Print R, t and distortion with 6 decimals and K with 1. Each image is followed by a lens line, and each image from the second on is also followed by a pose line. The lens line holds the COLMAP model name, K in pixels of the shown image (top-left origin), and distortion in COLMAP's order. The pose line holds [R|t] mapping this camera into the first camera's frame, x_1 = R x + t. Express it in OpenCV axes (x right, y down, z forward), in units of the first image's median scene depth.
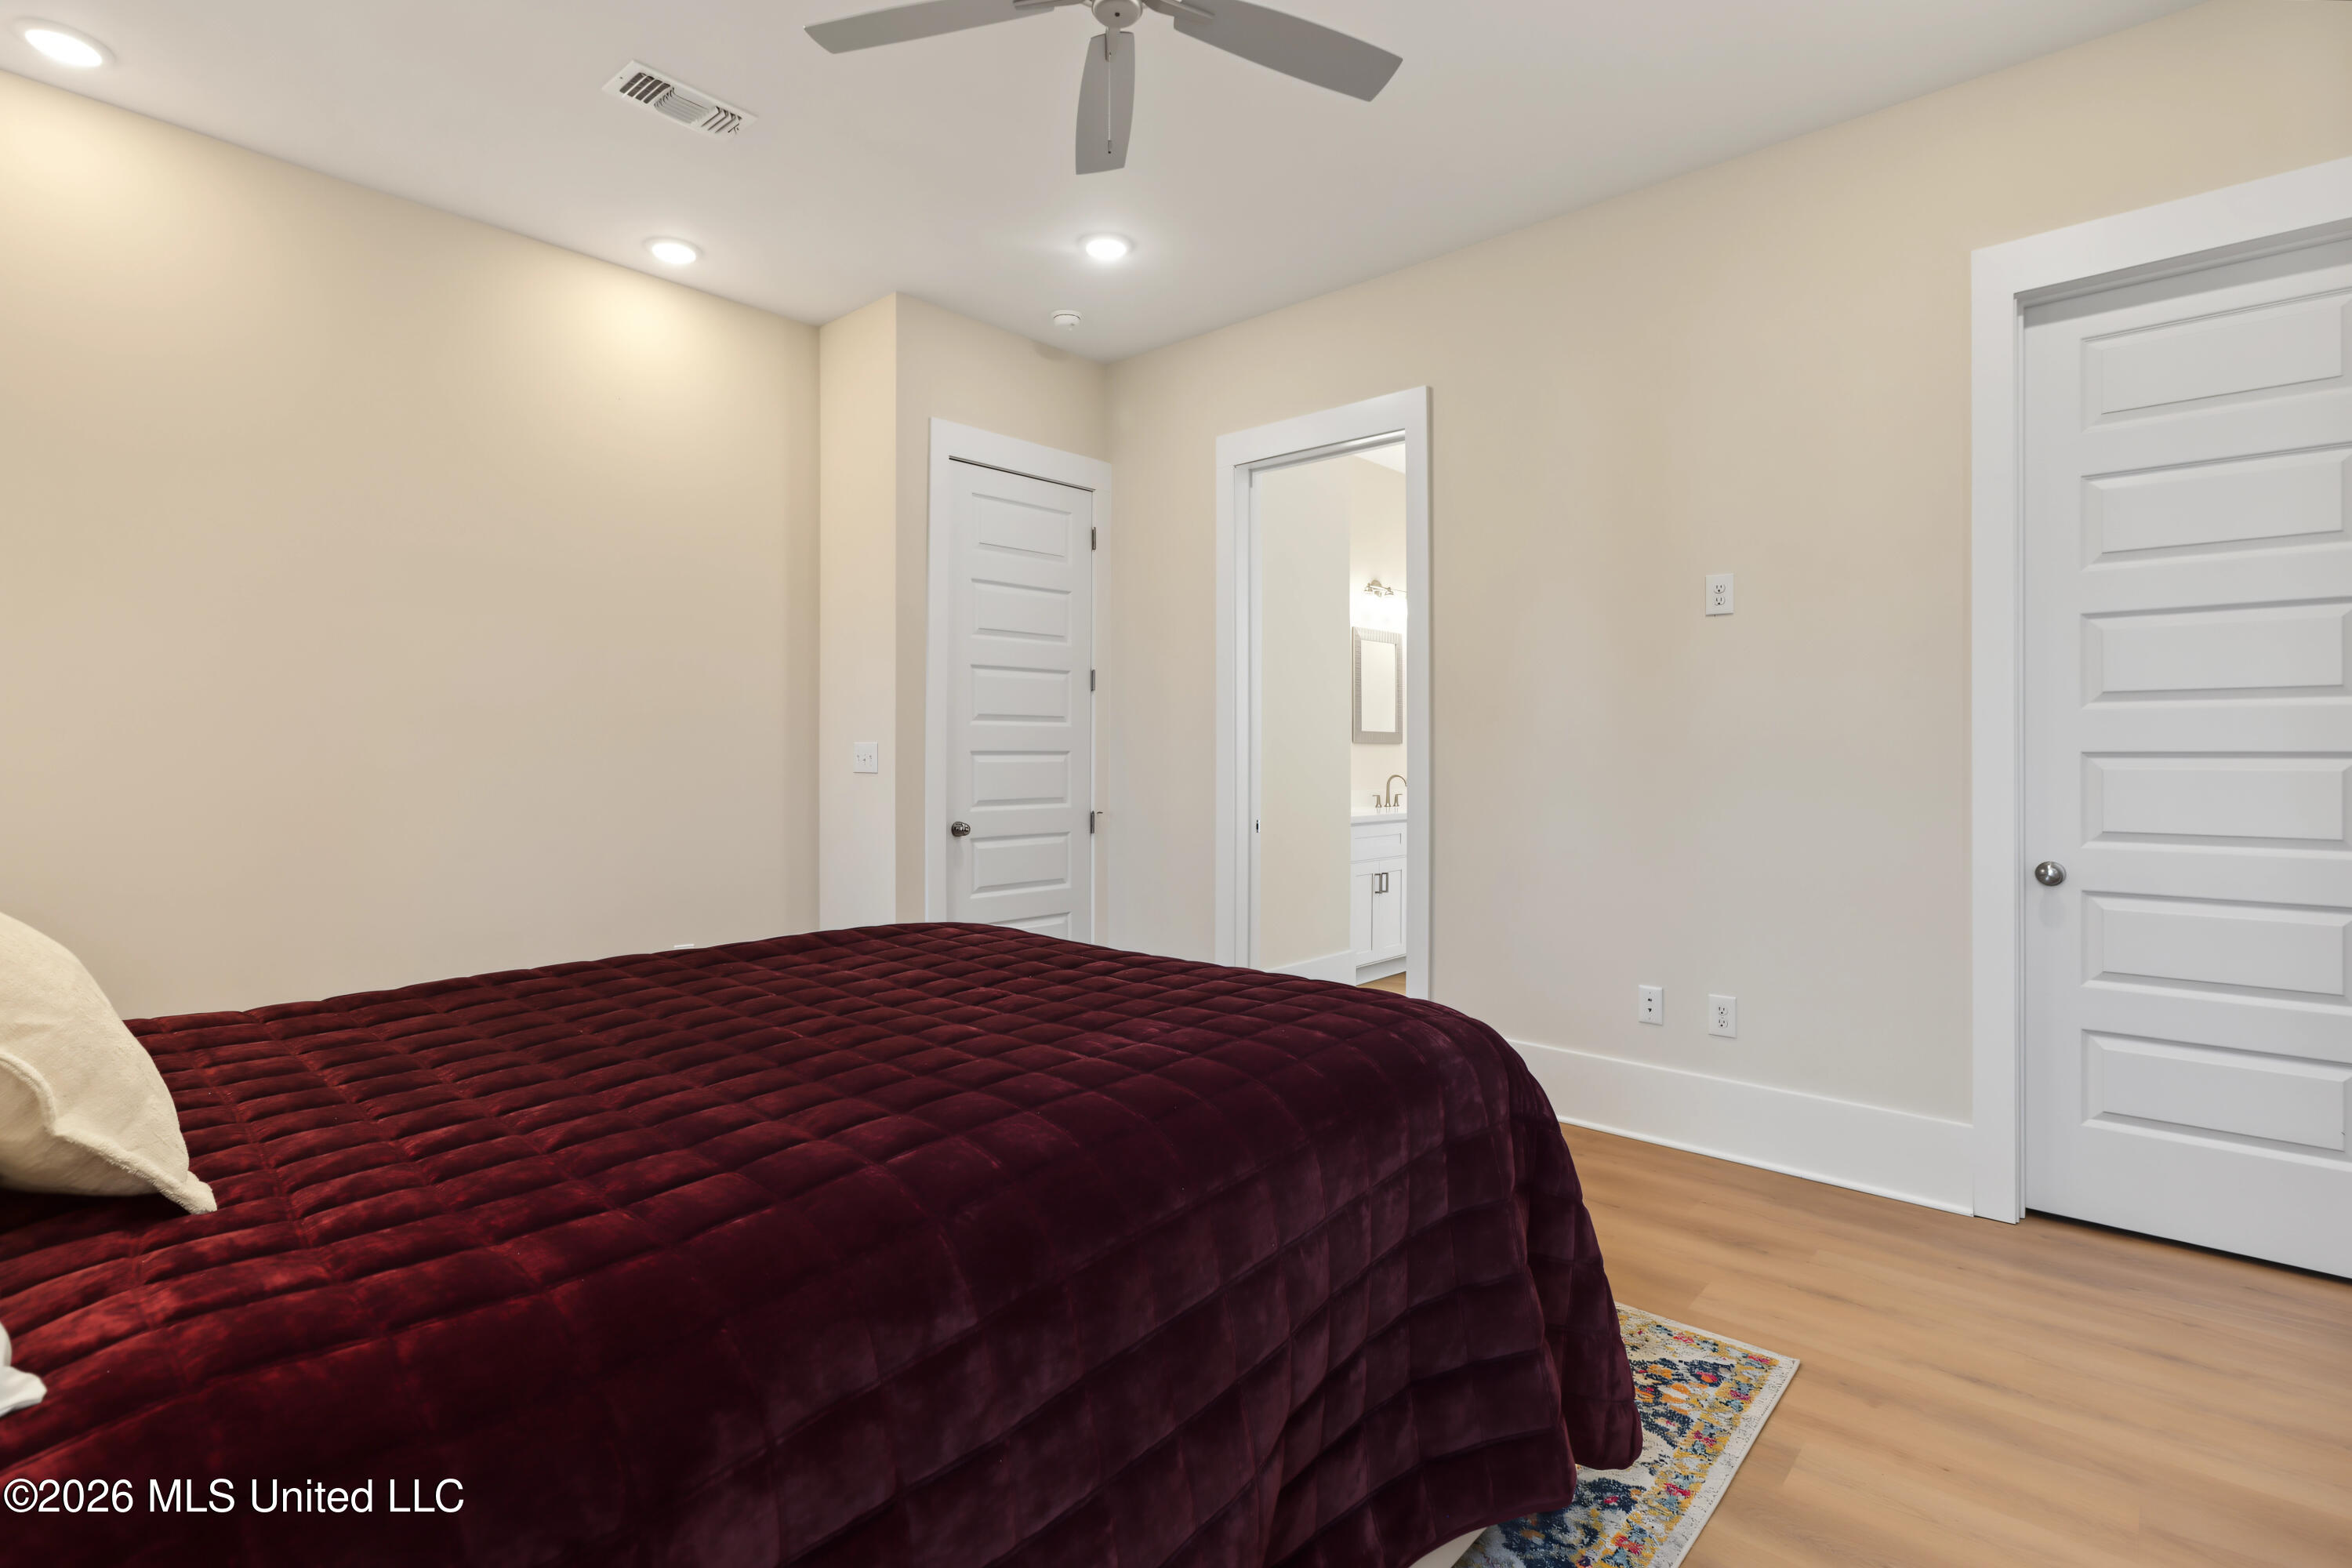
lens RADIAL K [[1121.9, 0, 1168.5], [0, 1121.9, 745.5], [0, 0, 1]] dist [-0.010557, 0.000312]
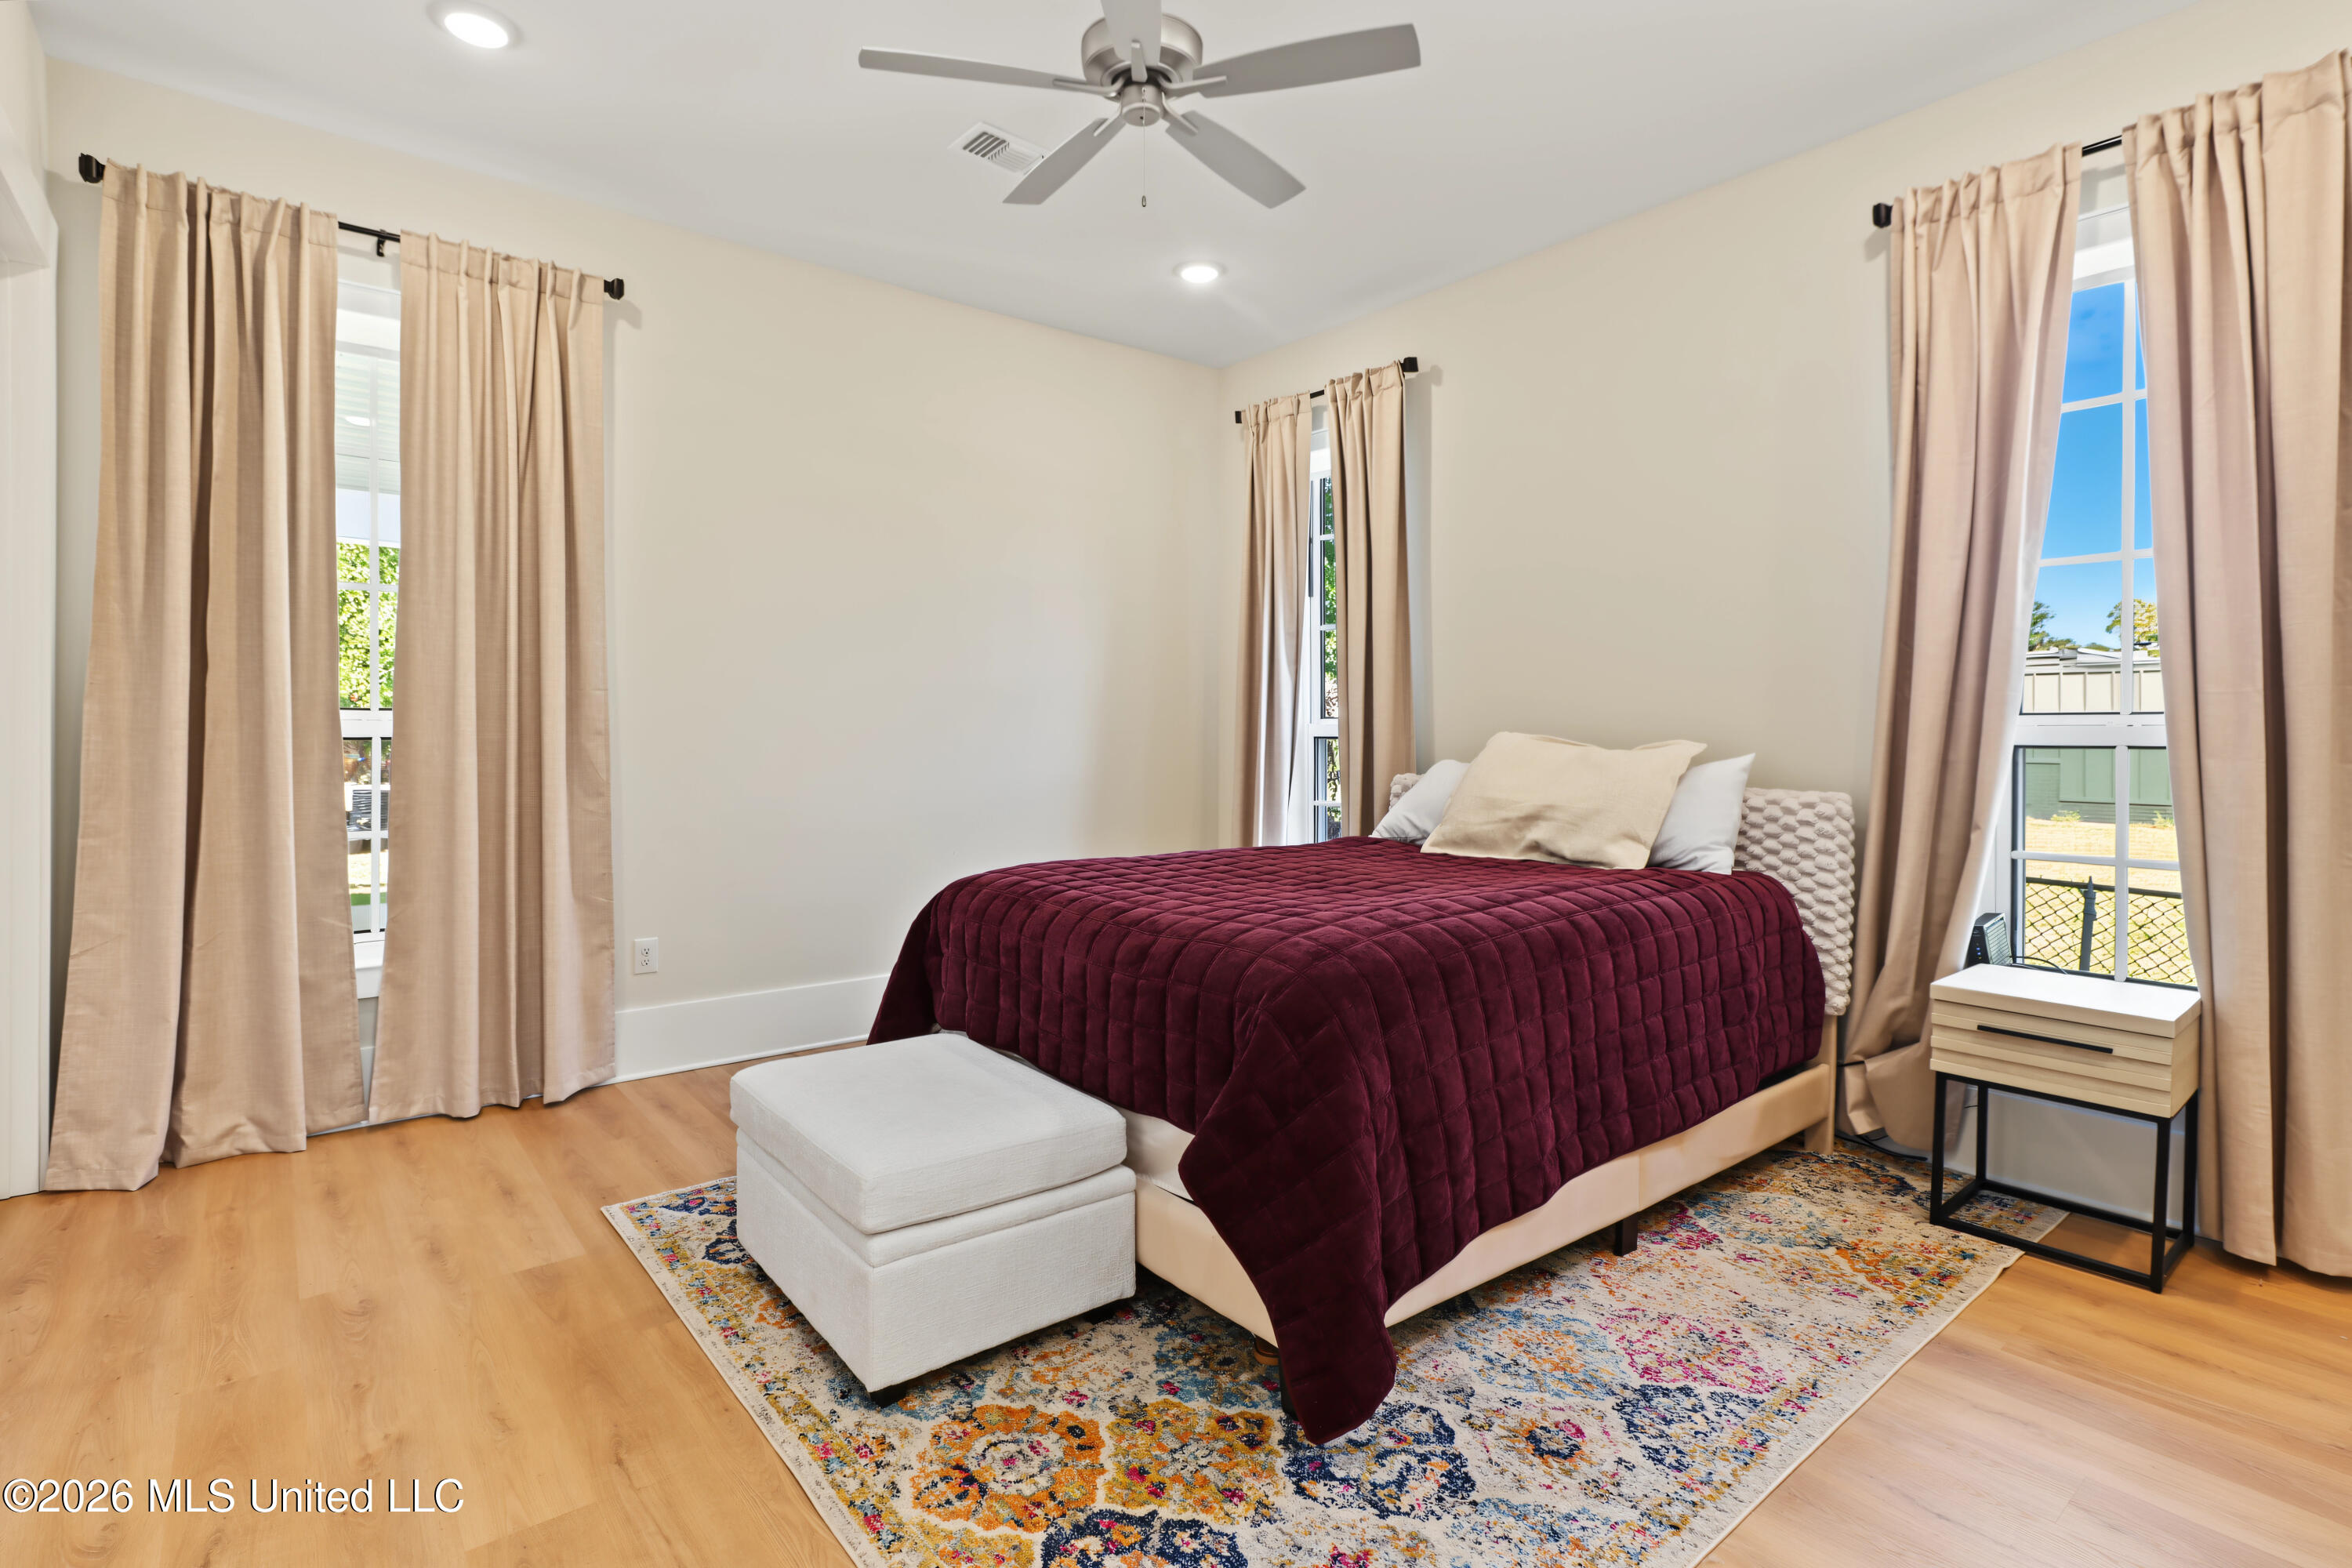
lens RADIAL K [[1121.9, 0, 1168.5], [0, 1121.9, 745.5], [0, 0, 1]] dist [-0.010557, 0.000312]
pose [[-0.987353, -0.005662, 0.158433, -0.259141], [-0.005069, 0.999979, 0.004147, 0.026176], [-0.158453, 0.003291, -0.987361, 2.171430]]
